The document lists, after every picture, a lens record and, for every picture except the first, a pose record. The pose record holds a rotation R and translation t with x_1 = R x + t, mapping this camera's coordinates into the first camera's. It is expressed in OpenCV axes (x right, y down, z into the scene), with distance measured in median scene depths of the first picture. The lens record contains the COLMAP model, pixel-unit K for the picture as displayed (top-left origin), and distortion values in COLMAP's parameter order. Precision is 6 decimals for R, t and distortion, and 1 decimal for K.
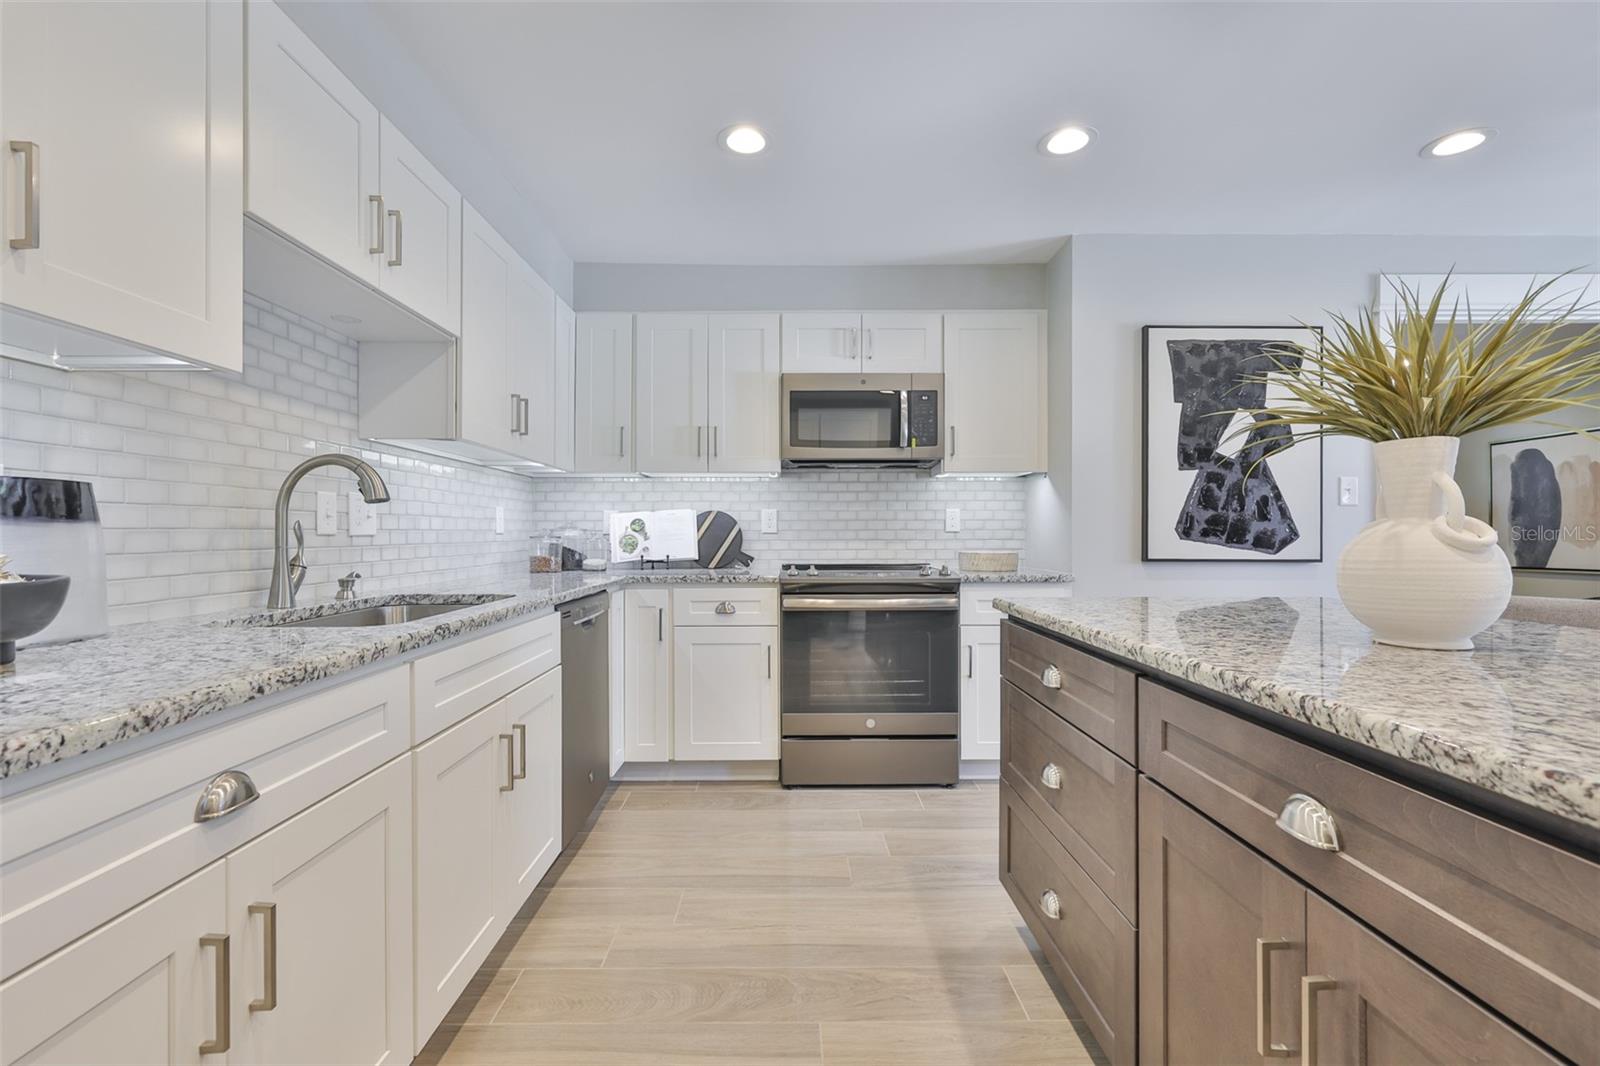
lens RADIAL K [[689.7, 0, 795.9], [0, 689.7, 531.1], [0, 0, 1]] dist [-0.002546, 0.000365]
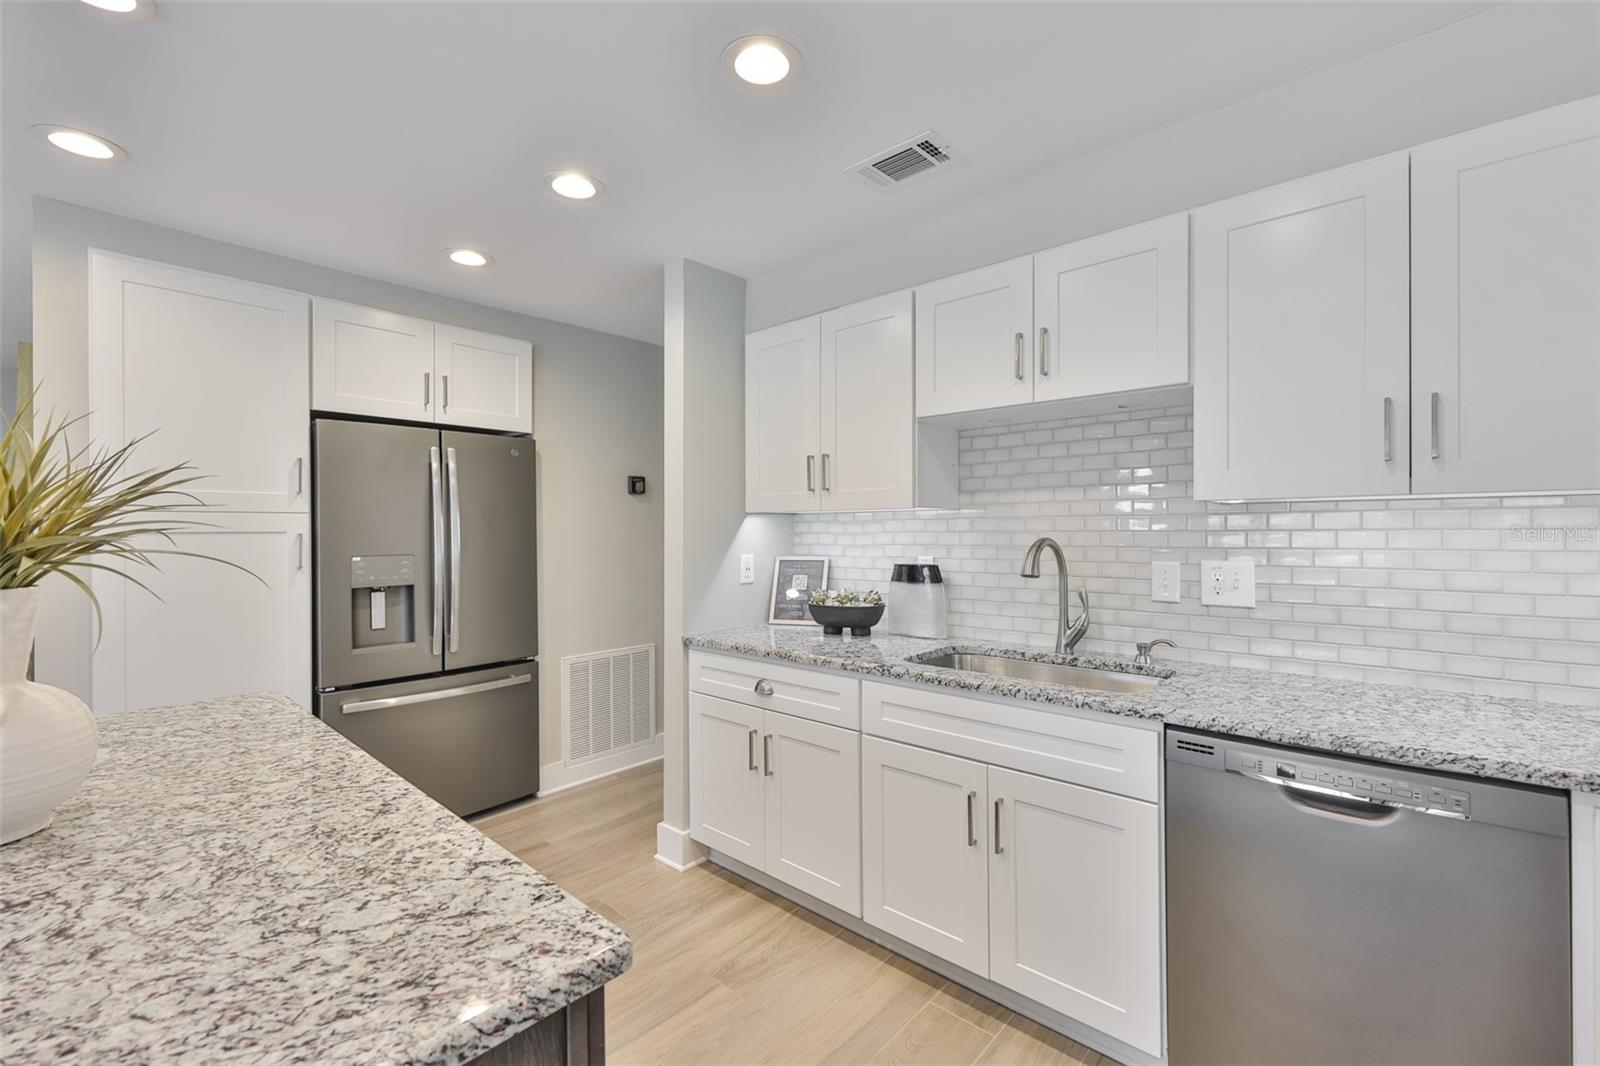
lens RADIAL K [[673.9, 0, 796.7], [0, 673.9, 529.0], [0, 0, 1]] dist [-0.002242, -0.000128]
pose [[-0.679040, 0.002154, -0.734098, 0.316617], [0.008470, 0.999952, -0.004901, -0.071366], [0.734052, -0.009546, -0.679026, 0.855468]]
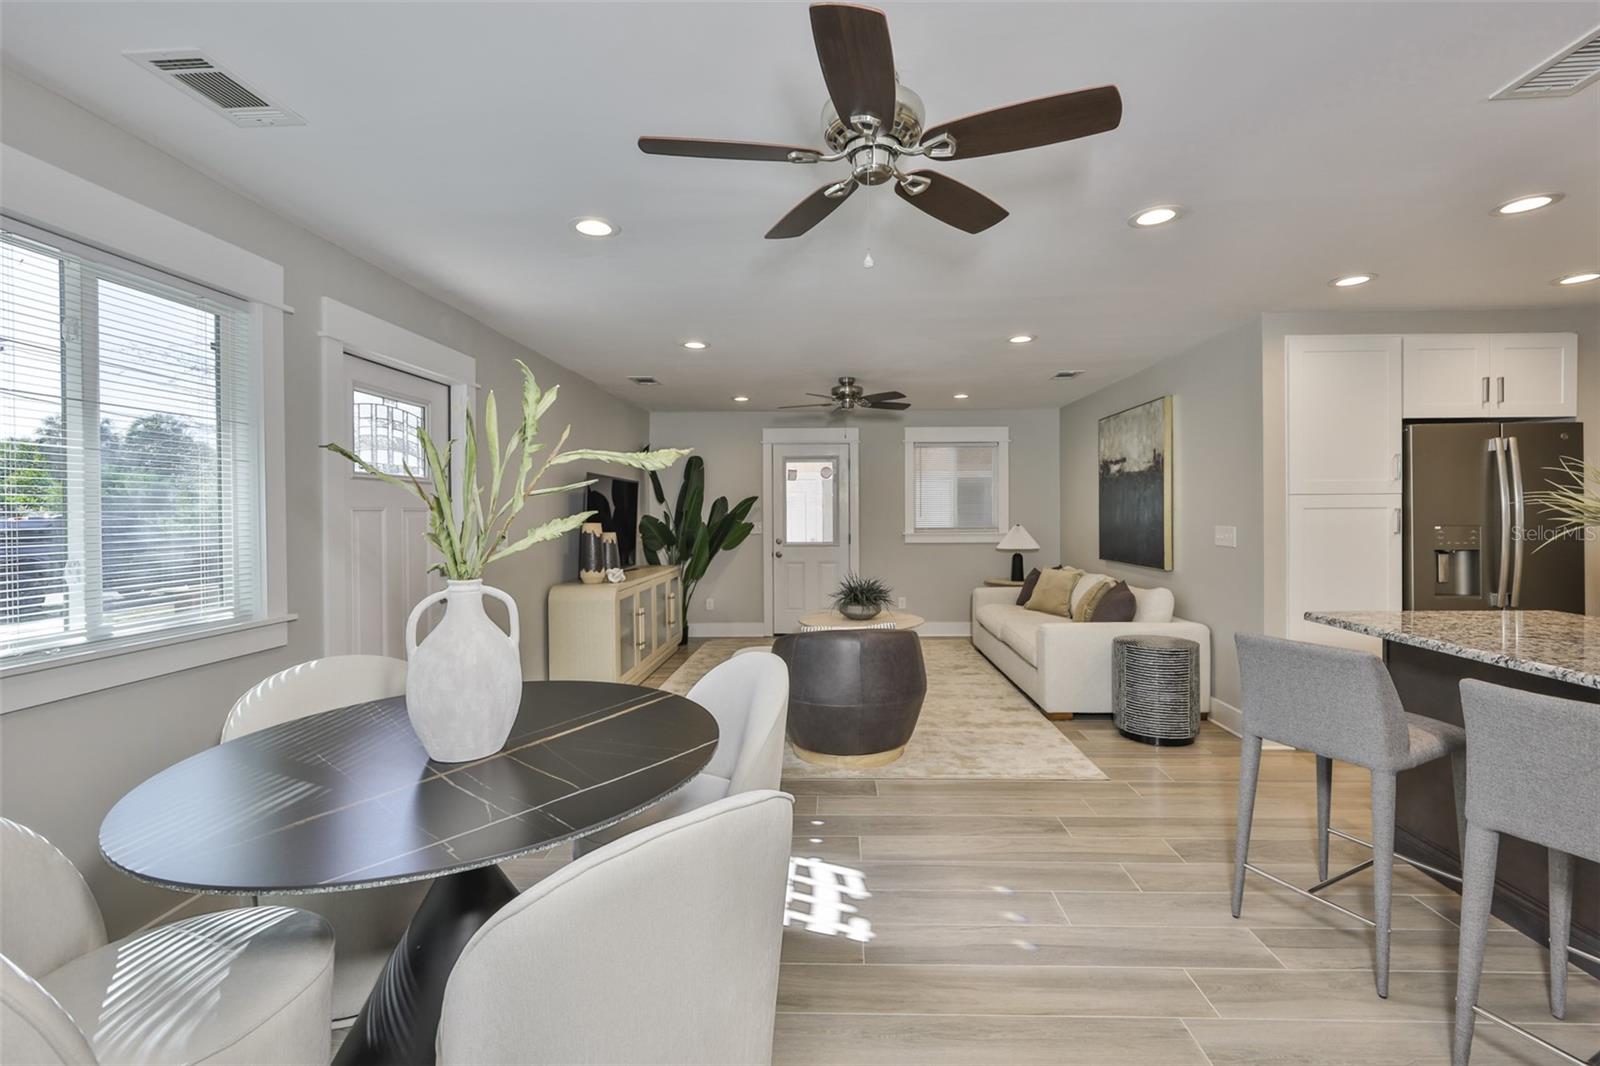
lens RADIAL K [[688.6, 0, 820.8], [0, 688.6, 519.5], [0, 0, 1]] dist [0.000254, 0.000524]
pose [[-0.999476, 0.006360, 0.031729, 1.123088], [0.006624, 0.999944, 0.008227, -0.073071], [-0.031675, 0.008433, -0.999463, 1.064805]]
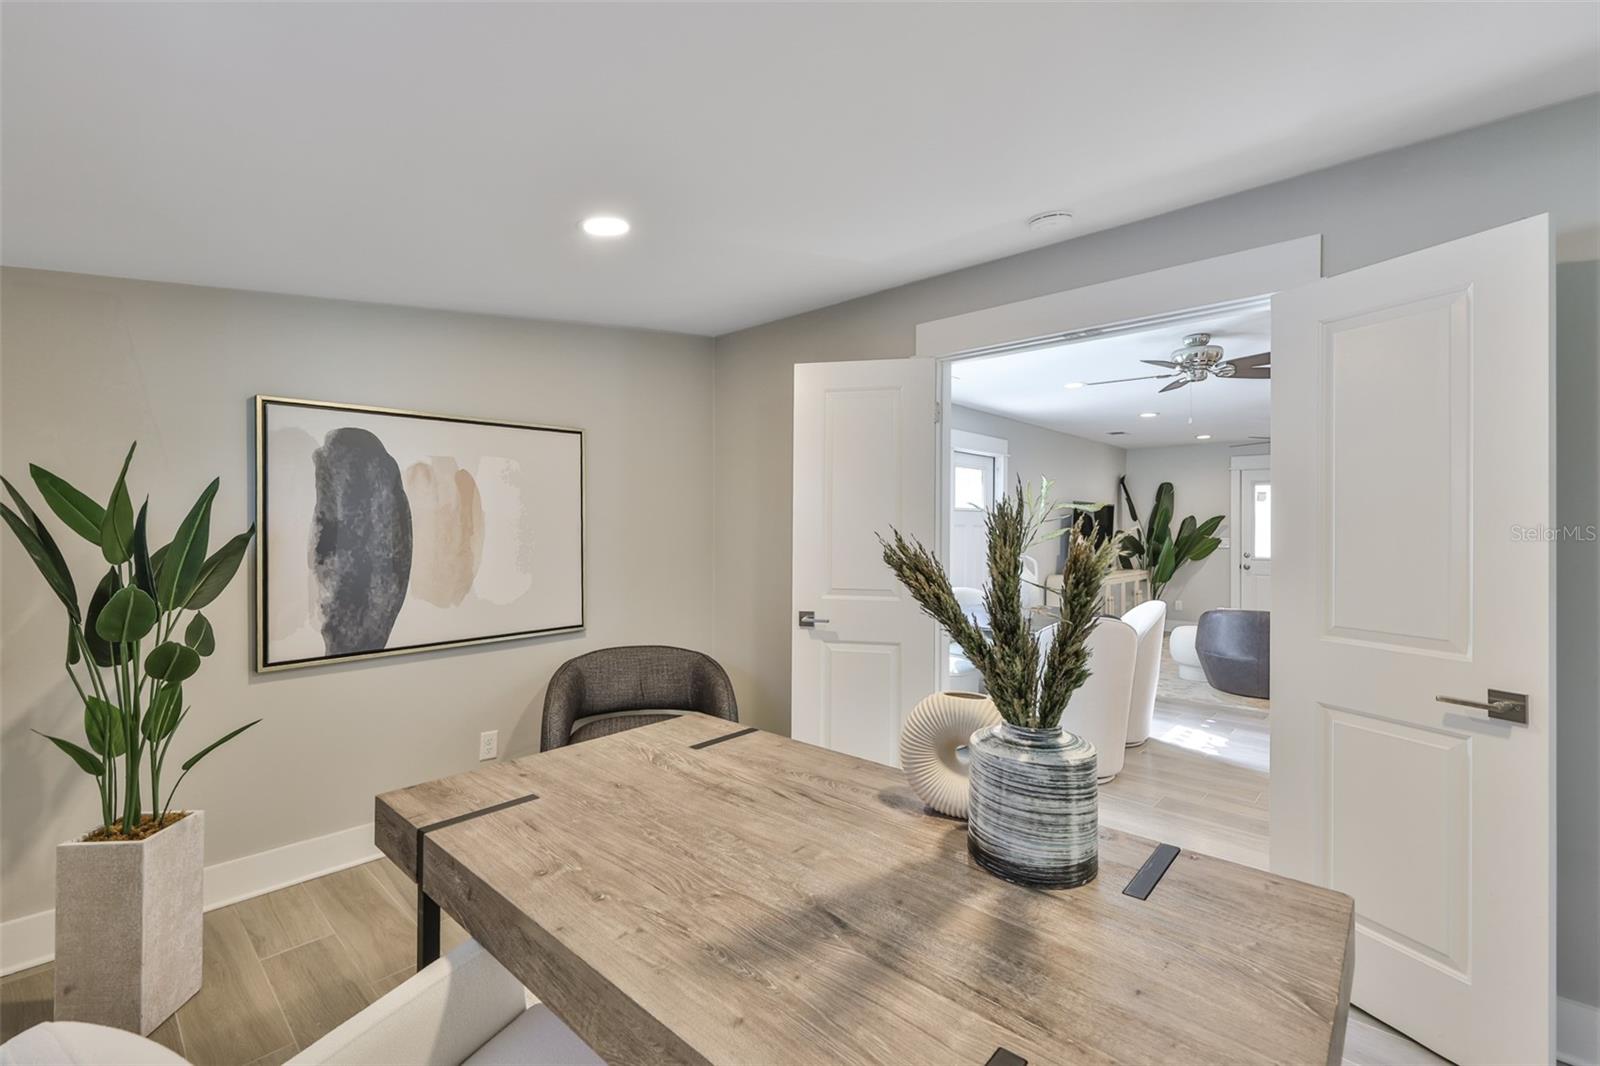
lens RADIAL K [[702.7, 0, 799.7], [0, 702.7, 523.5], [0, 0, 1]] dist [-0.001383, -0.000026]
pose [[-0.733518, 0.000558, 0.679670, 0.746712], [-0.005485, 0.999962, -0.006741, -0.074294], [-0.679648, -0.008673, -0.733487, 1.930064]]
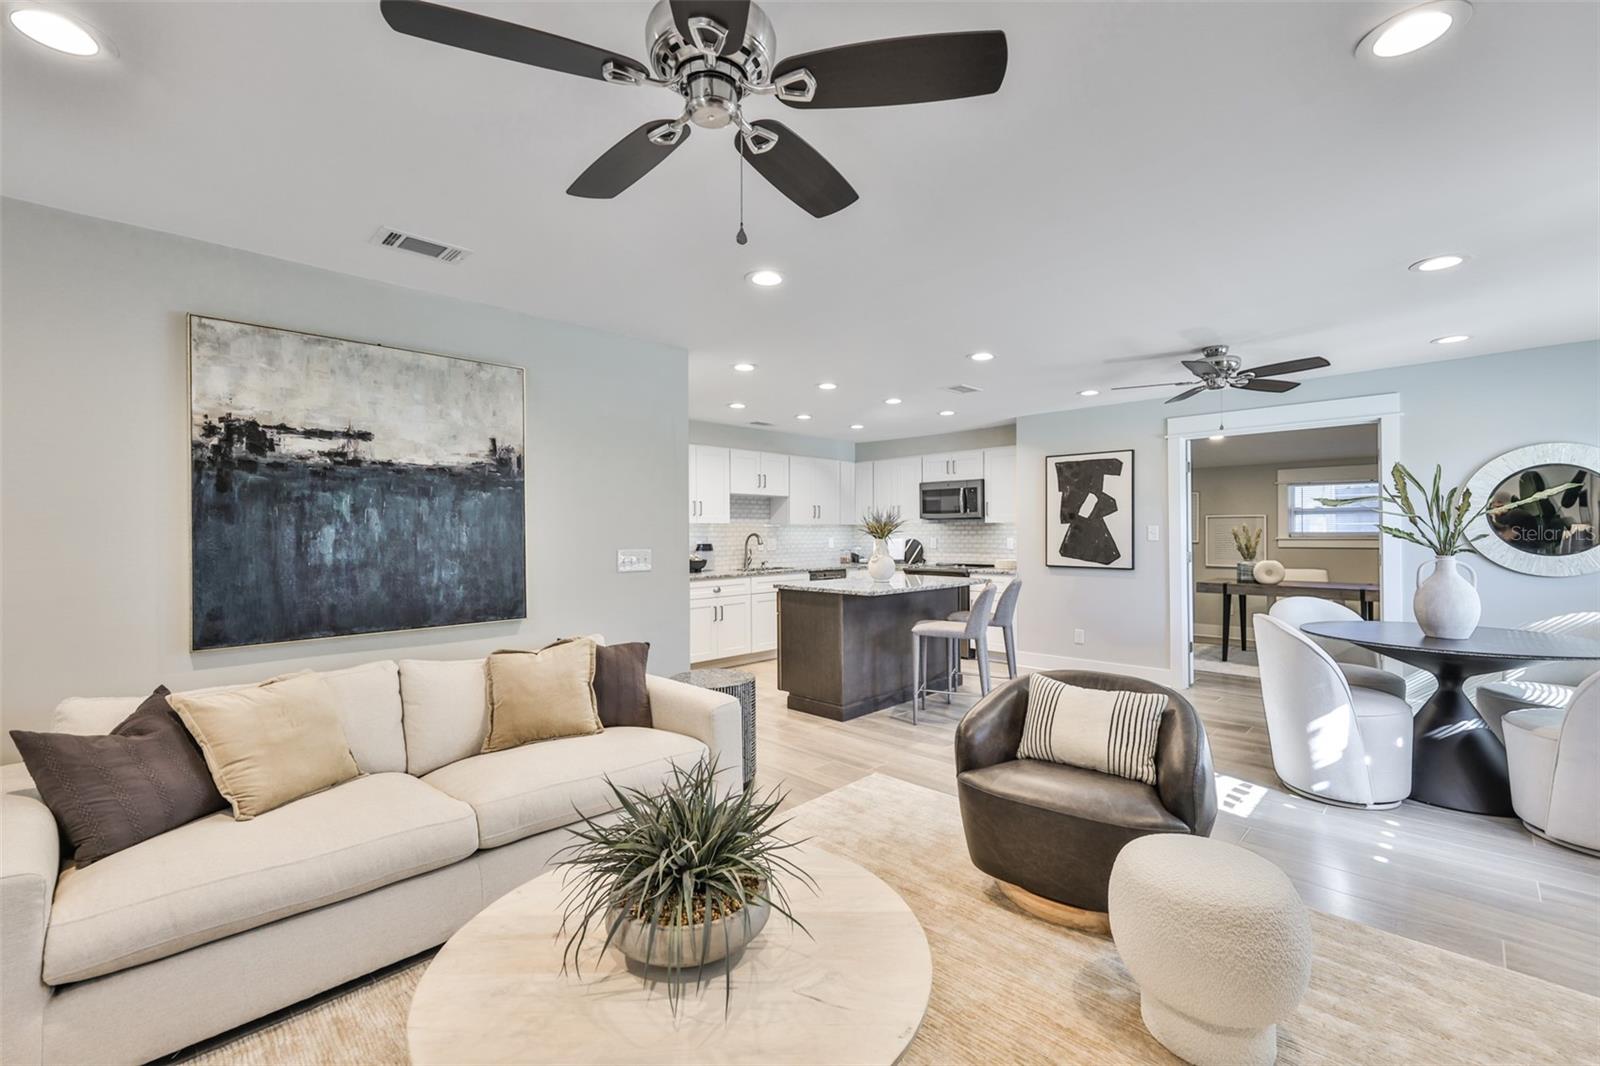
lens RADIAL K [[689.7, 0, 795.9], [0, 689.7, 531.1], [0, 0, 1]] dist [-0.002546, 0.000365]
pose [[0.703073, -0.002908, -0.711111, 1.476634], [0.007455, 0.999967, 0.003281, -0.078107], [0.711078, -0.007608, 0.703072, -1.057716]]
